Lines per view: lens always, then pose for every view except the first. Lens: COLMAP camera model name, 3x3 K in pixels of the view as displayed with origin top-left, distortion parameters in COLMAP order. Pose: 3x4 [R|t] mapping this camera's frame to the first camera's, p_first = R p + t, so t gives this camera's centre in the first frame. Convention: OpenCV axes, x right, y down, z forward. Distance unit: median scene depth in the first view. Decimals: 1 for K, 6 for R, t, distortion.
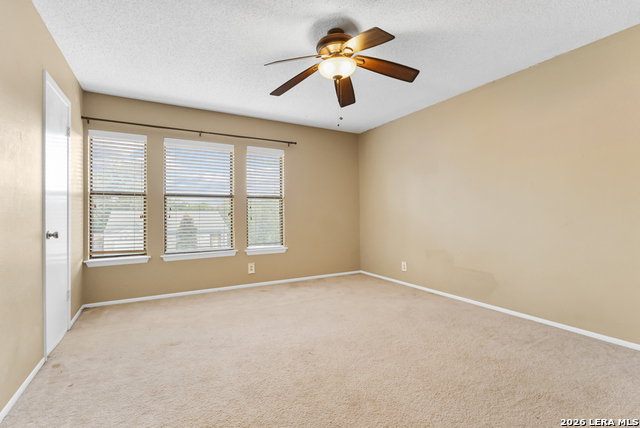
lens RADIAL K [[300.4, 0, 319.2], [0, 300.4, 214.3], [0, 0, 1]] dist [0.003050, 0.002080]
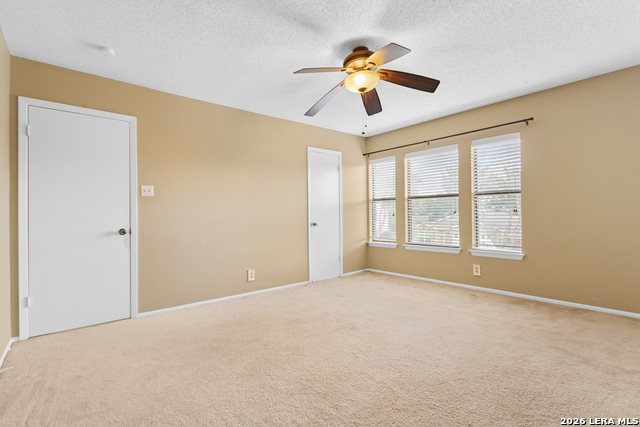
lens RADIAL K [[300.4, 0, 321.1], [0, 300.4, 209.6], [0, 0, 1]] dist [0.003050, 0.002080]
pose [[0.190296, -0.013838, -0.981629, 0.696489], [0.011705, 0.999862, -0.011826, -0.003449], [0.981657, -0.009240, 0.190432, 0.400601]]
